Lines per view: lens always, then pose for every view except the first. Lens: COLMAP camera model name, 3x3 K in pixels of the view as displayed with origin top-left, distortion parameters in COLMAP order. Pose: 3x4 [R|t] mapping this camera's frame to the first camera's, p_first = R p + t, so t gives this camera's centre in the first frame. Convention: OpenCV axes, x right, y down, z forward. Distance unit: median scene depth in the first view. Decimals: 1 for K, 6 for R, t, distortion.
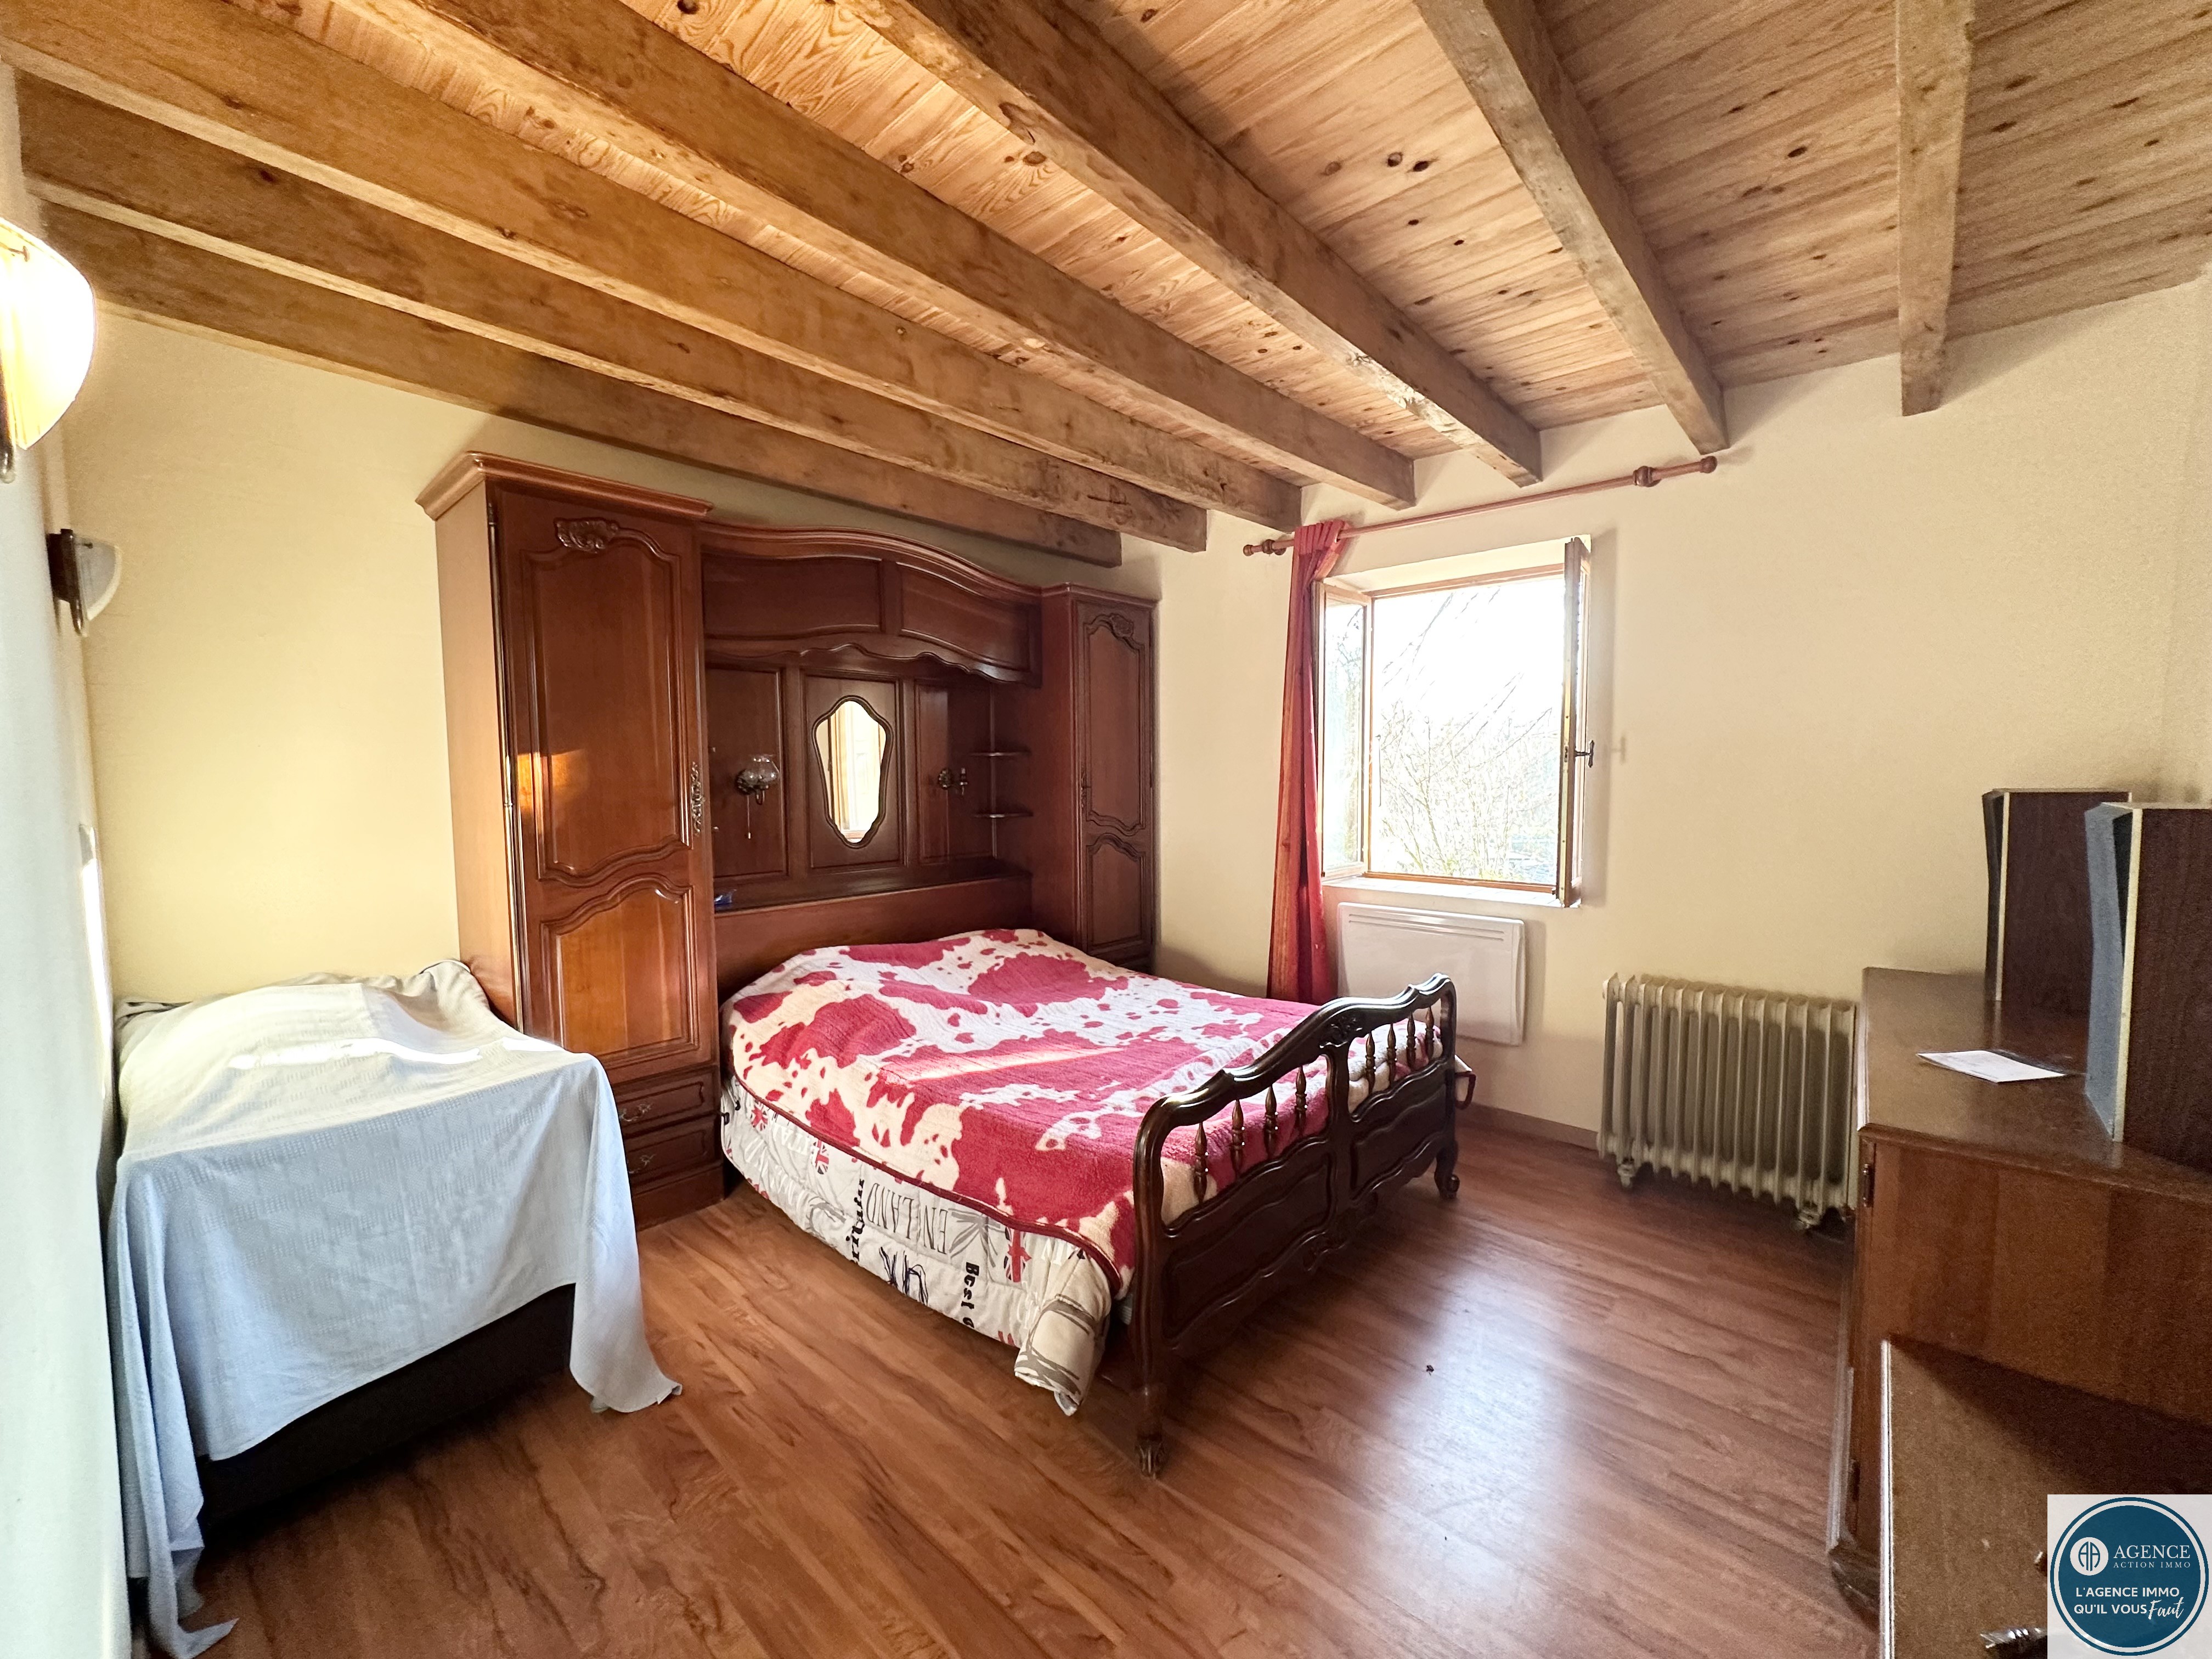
lens RADIAL K [[880.0, 0, 1106.9], [0, 880.0, 832.3], [0, 0, 1]] dist [-0.010801, -0.000262]
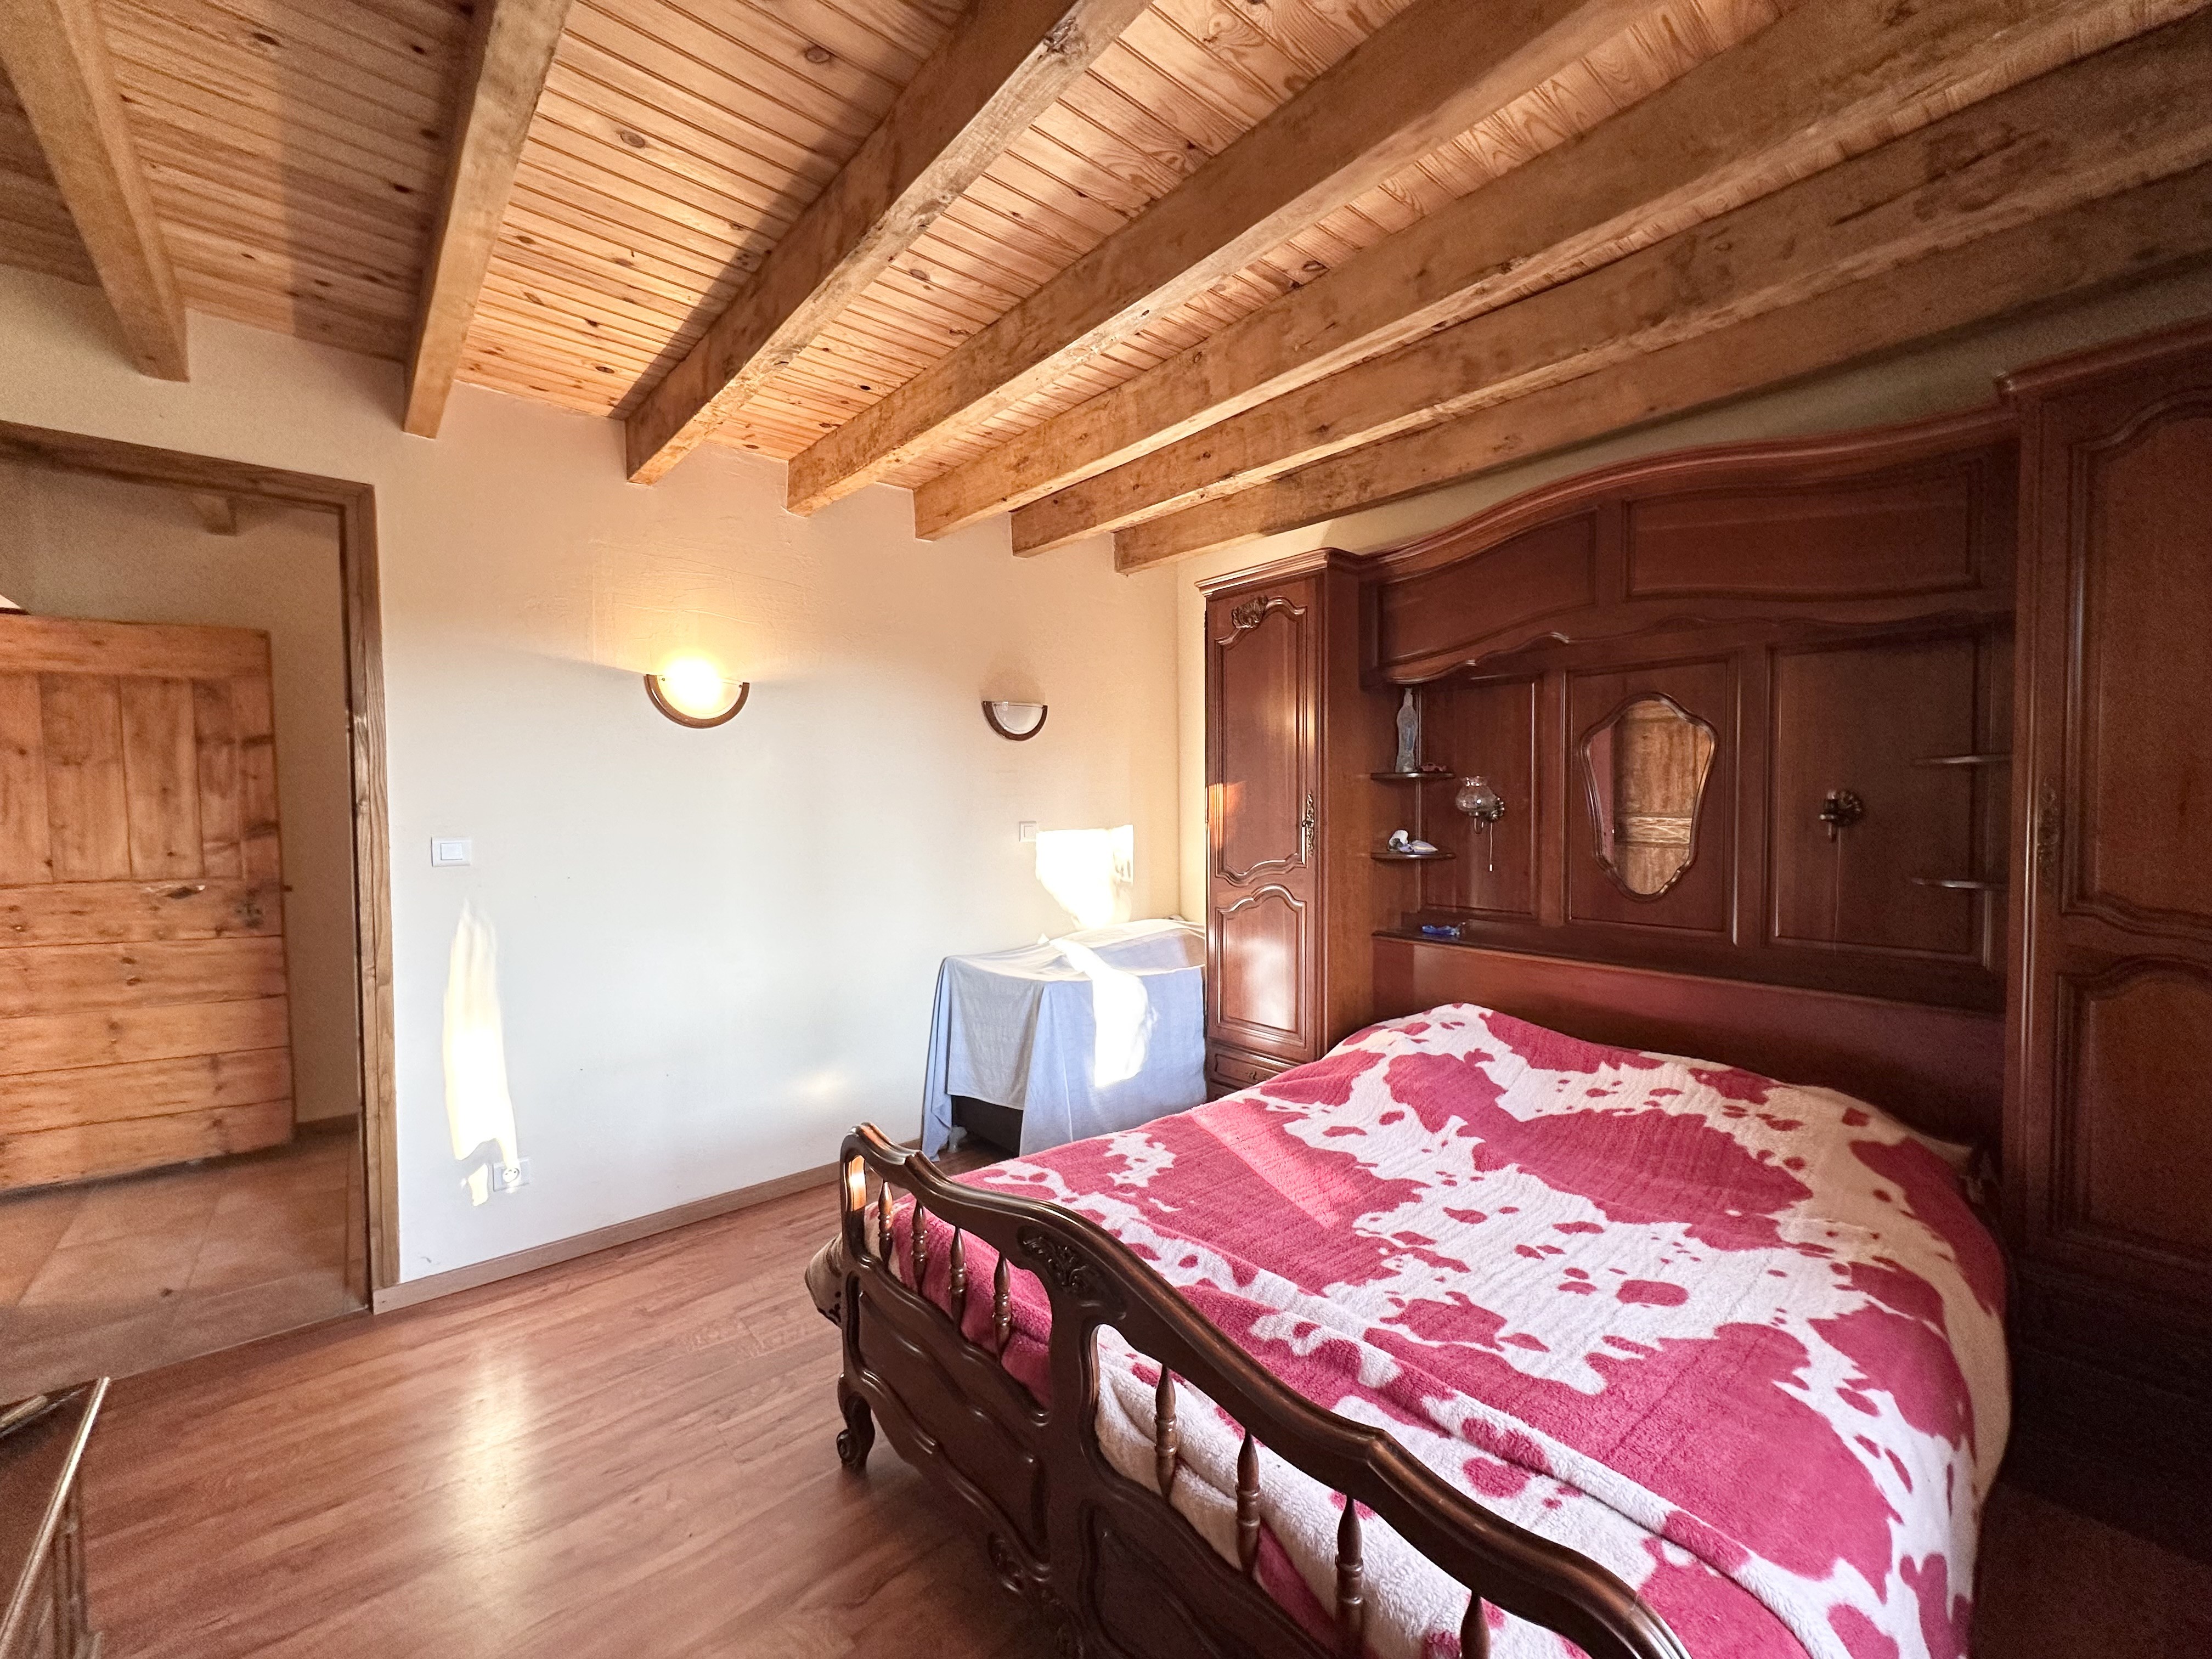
lens RADIAL K [[880.0, 0, 1107.2], [0, 880.0, 828.3], [0, 0, 1]] dist [-0.010801, -0.000262]
pose [[-0.127919, 0.036850, -0.991100, 0.643376], [-0.062120, 0.997050, 0.045089, -0.063245], [0.989837, 0.067335, -0.125252, 0.864940]]
